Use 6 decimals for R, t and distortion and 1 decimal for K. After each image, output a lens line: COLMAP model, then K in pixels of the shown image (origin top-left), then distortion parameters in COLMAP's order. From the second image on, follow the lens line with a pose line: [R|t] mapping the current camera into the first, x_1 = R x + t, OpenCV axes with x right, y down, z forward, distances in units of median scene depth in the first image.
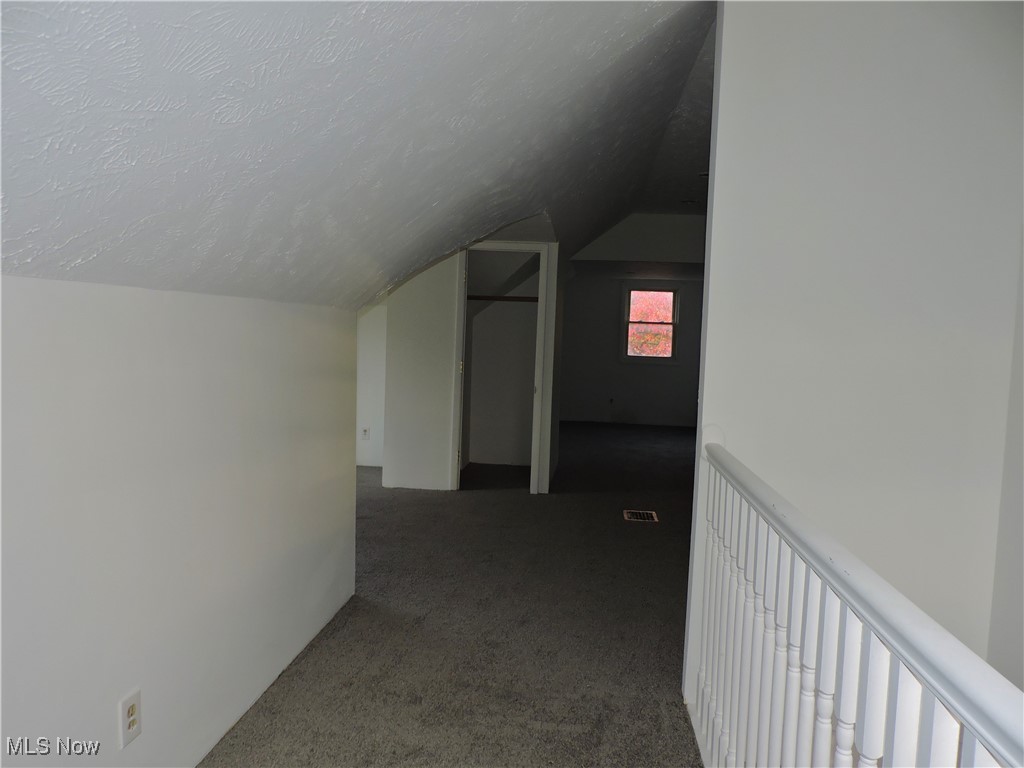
lens RADIAL K [[748.5, 0, 512.0], [0, 748.5, 384.0], [0, 0, 1]] dist [0.025372, -0.001219]
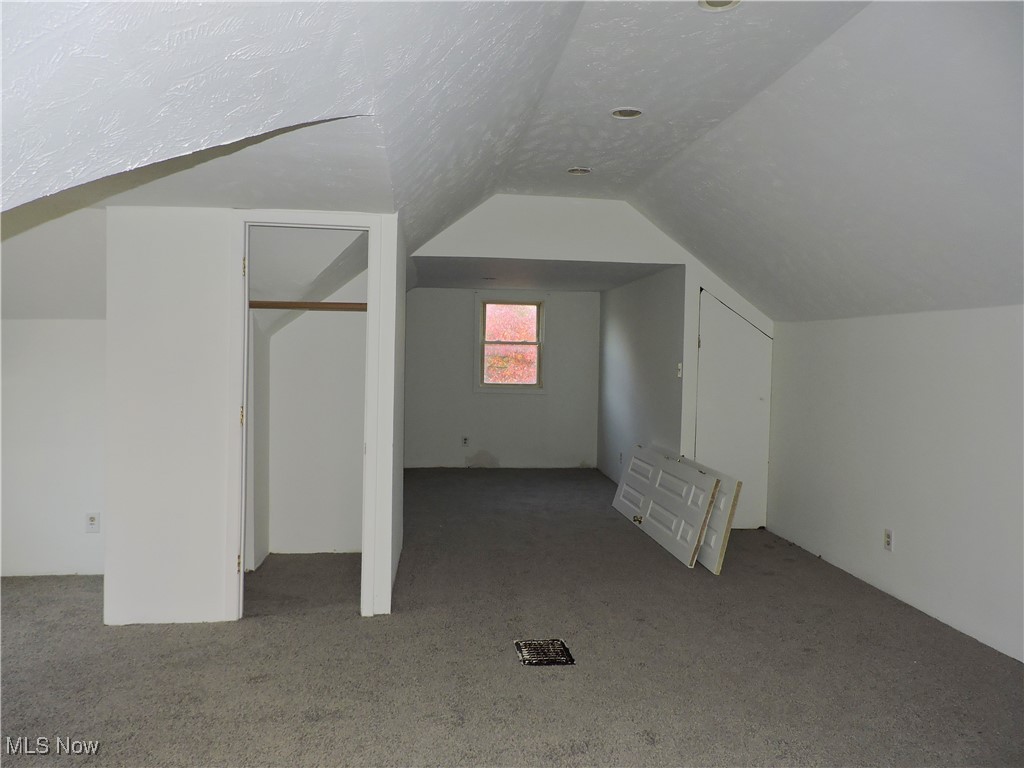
lens RADIAL K [[748.5, 0, 512.0], [0, 748.5, 384.0], [0, 0, 1]] dist [0.025372, -0.001219]
pose [[0.976529, -0.023496, 0.214100, 0.013945], [0.030163, 0.999155, -0.027922, -0.019989], [-0.213263, 0.033724, 0.976412, 0.290819]]
